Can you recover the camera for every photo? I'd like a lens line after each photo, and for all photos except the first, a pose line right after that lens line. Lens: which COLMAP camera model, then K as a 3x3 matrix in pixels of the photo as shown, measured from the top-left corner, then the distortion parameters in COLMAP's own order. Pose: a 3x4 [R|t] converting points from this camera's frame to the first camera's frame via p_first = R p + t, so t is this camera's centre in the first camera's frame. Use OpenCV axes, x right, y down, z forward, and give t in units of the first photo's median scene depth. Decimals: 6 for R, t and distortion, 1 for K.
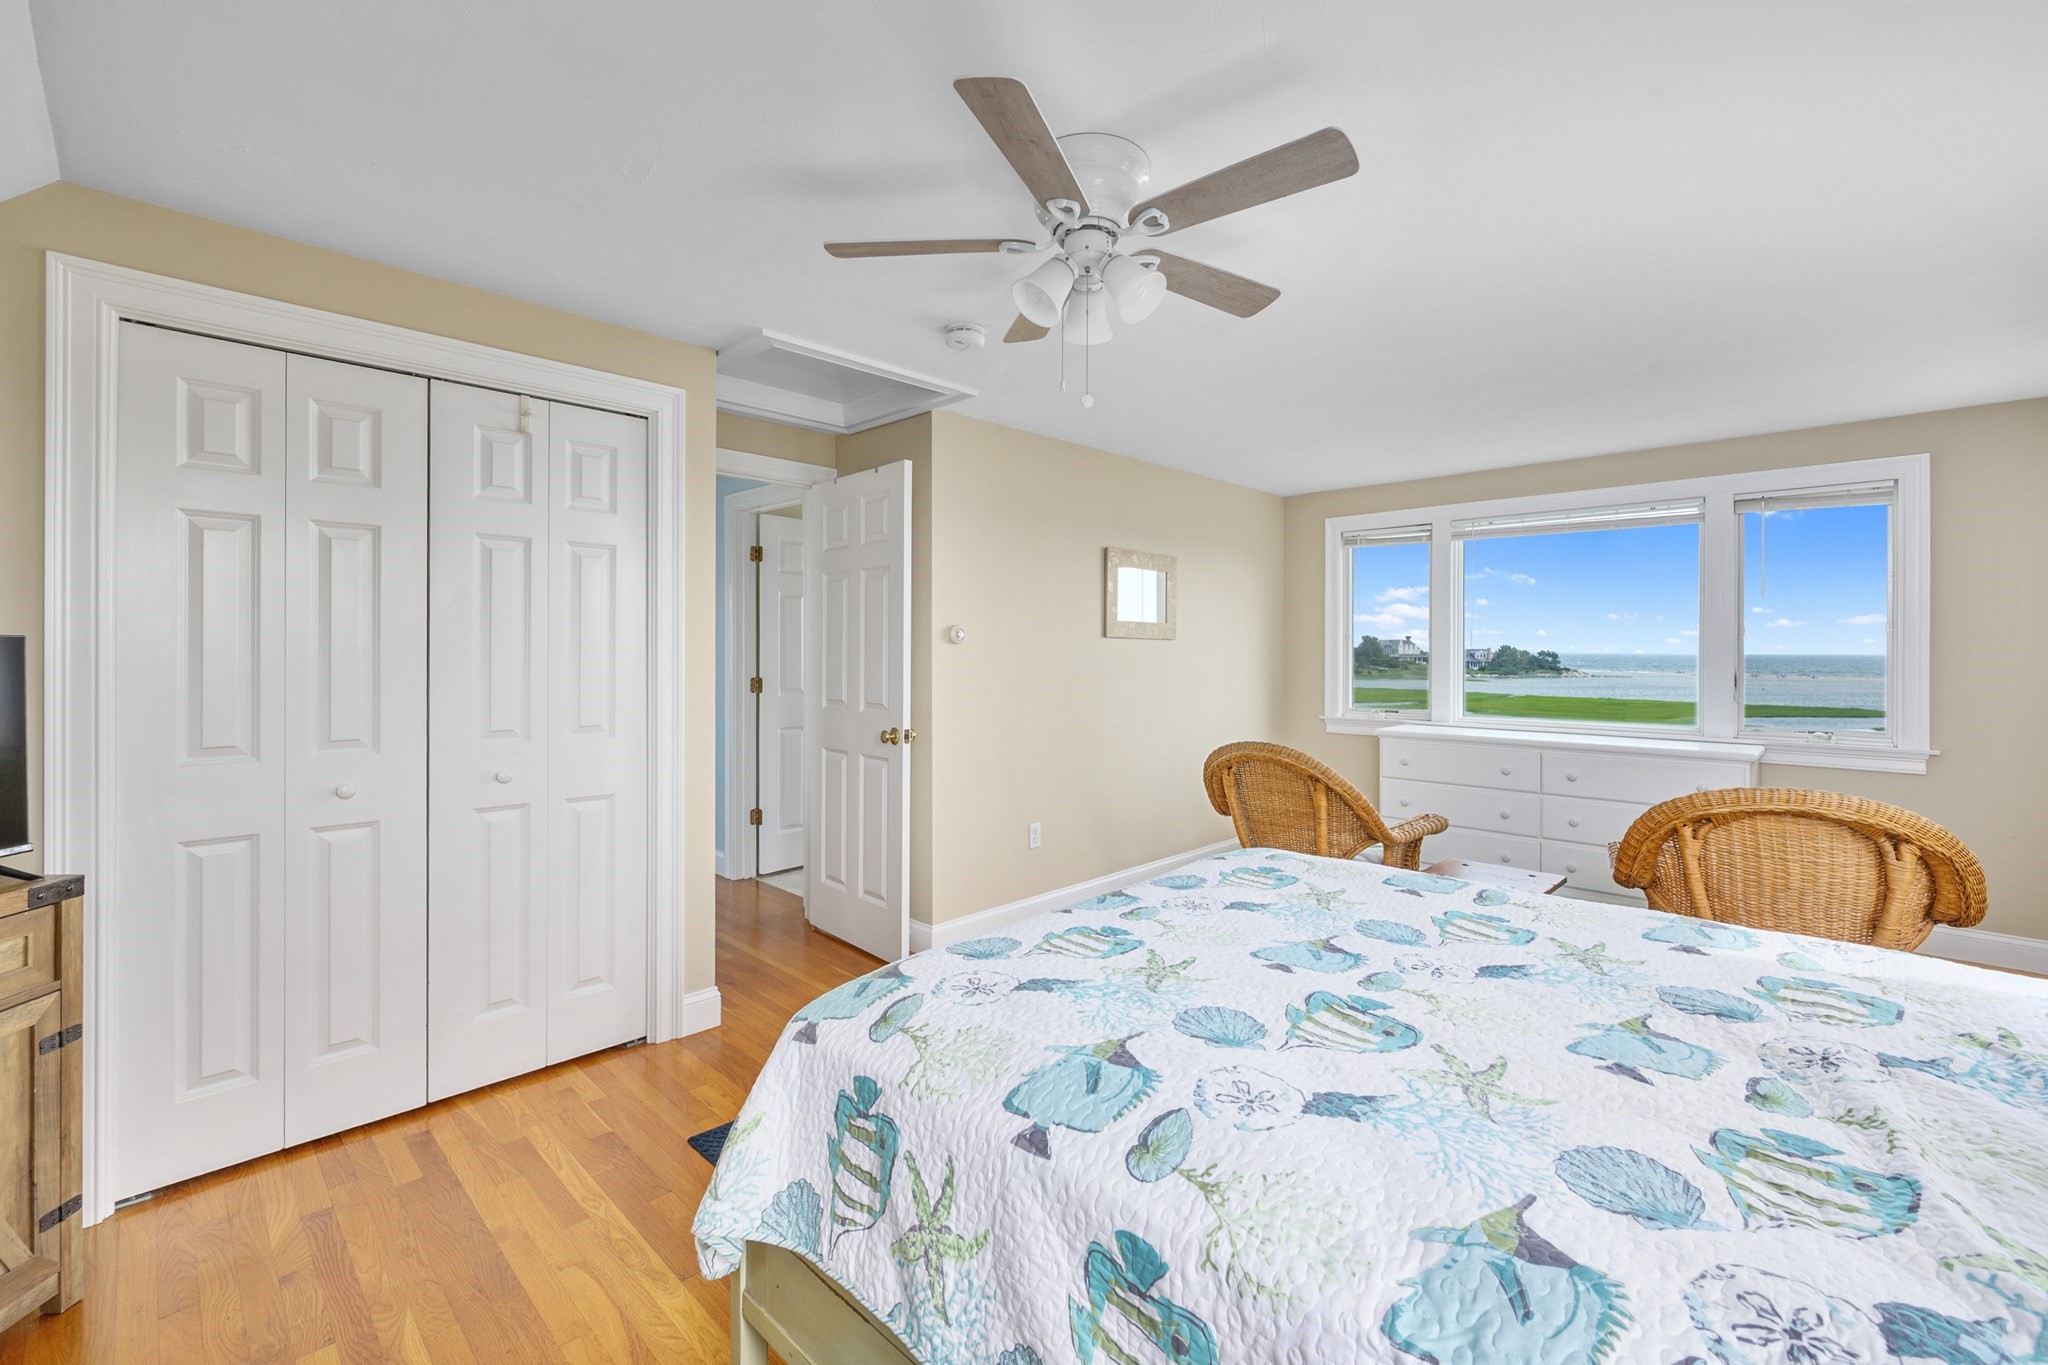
lens RADIAL K [[864.5, 0, 1027.2], [0, 864.5, 657.3], [0, 0, 1]] dist [0.000177, 0.000098]
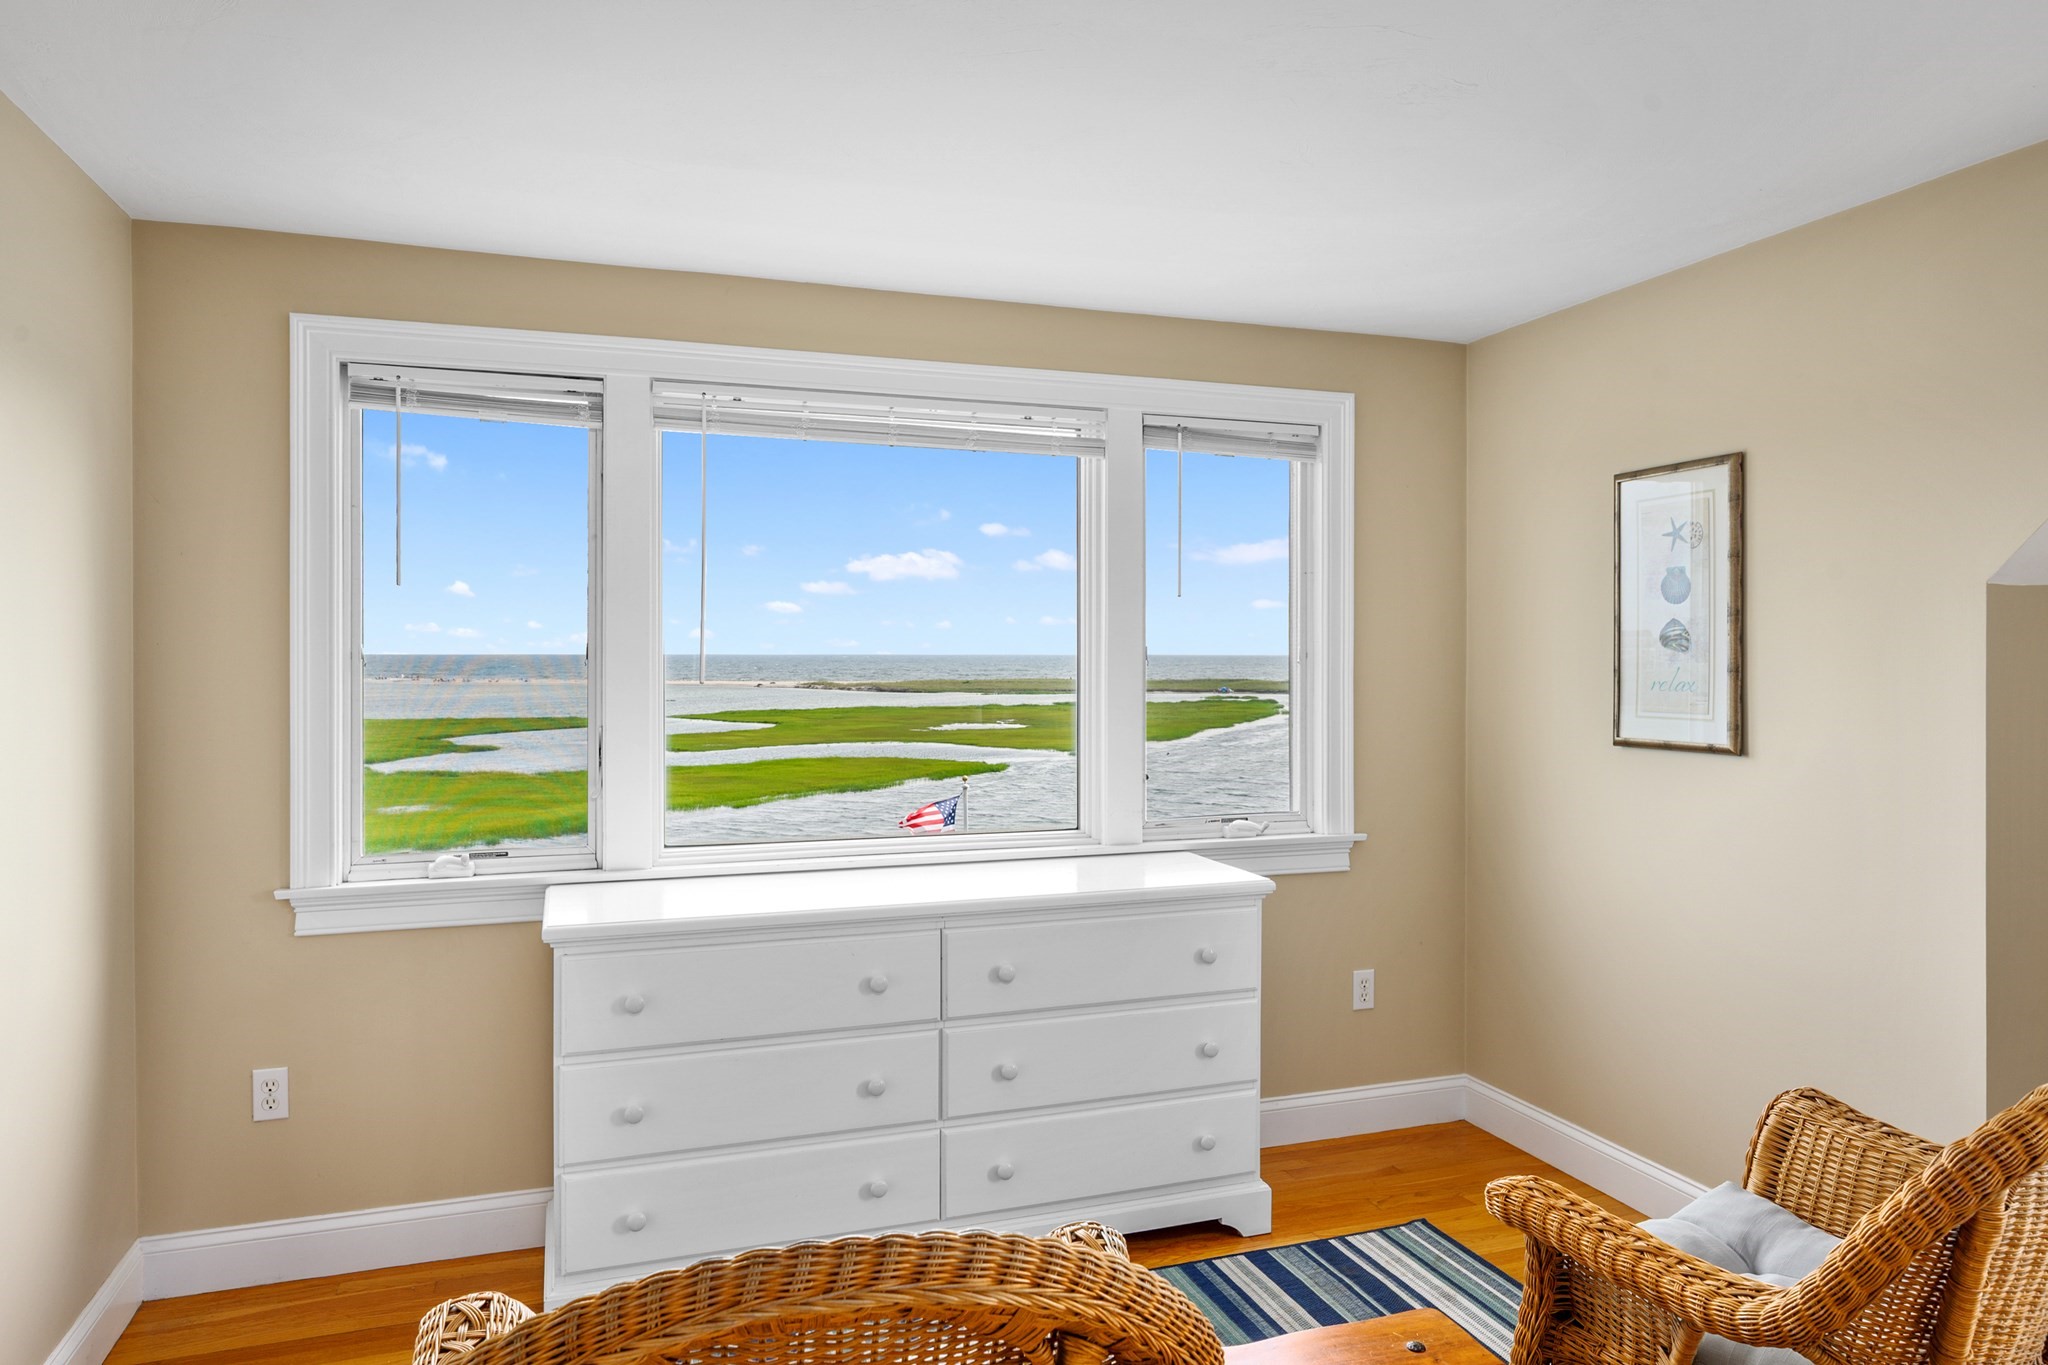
lens RADIAL K [[1288.4, 0, 1022.8], [0, 1288.4, 662.5], [0, 0, 1]] dist [-0.004308, -0.000756]
pose [[0.451401, -0.008205, 0.892283, 0.073574], [0.005898, 0.999963, 0.006211, -0.084541], [-0.892302, 0.002459, 0.451433, 1.874988]]
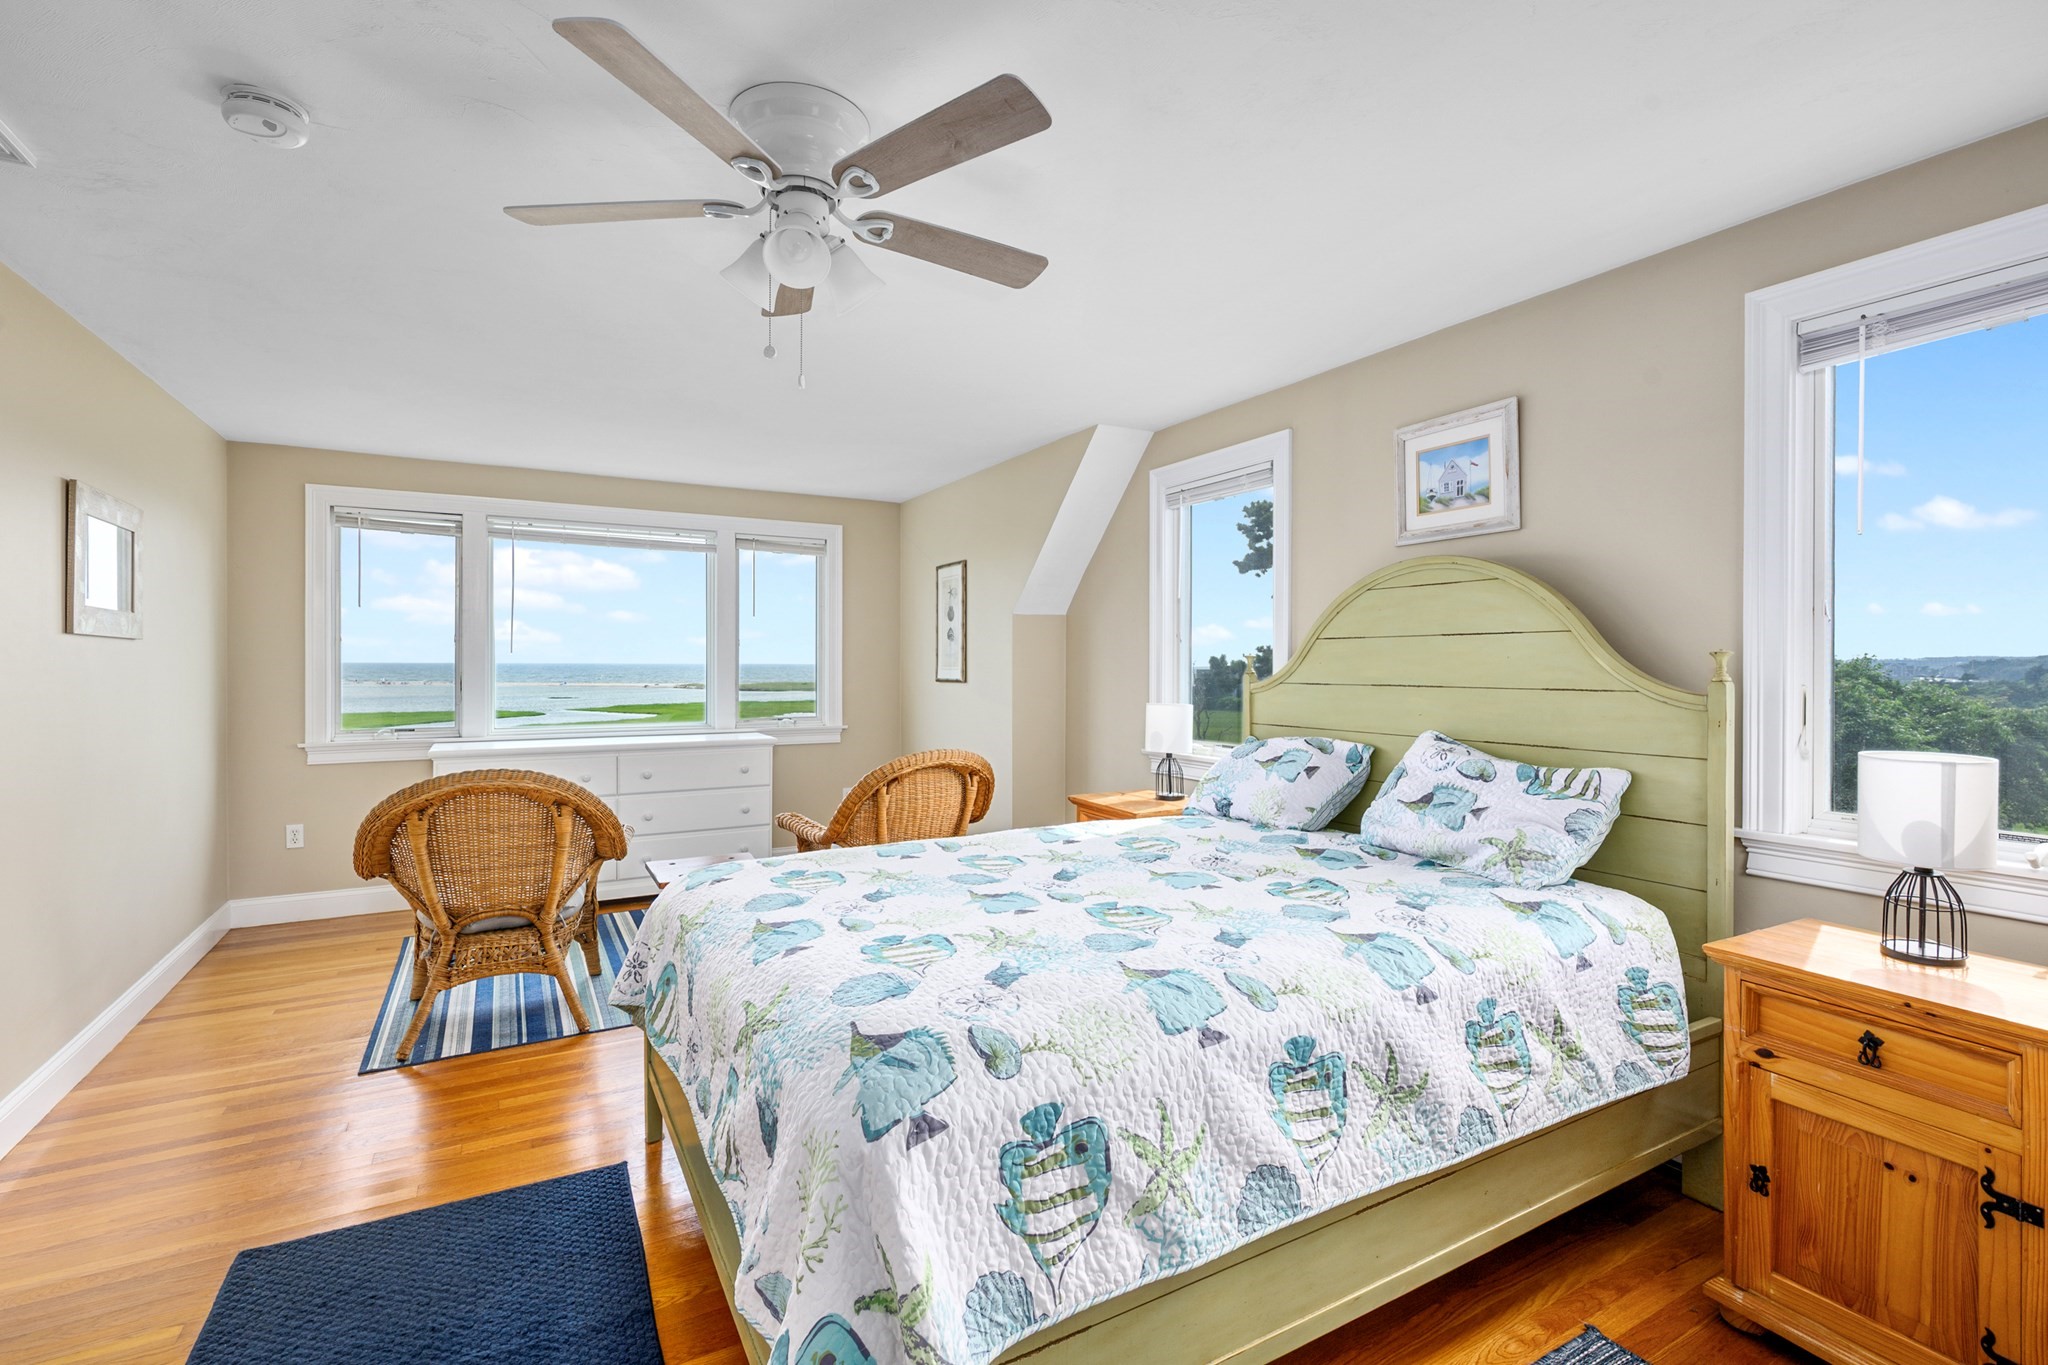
lens RADIAL K [[927.5, 0, 1029.0], [0, 927.5, 669.4], [0, 0, 1]] dist [0.000850, 0.000010]
pose [[0.280107, -0.009180, 0.959925, -0.955217], [0.004538, 0.999956, 0.008238, -0.002643], [-0.959958, 0.002049, 0.280136, 0.594005]]
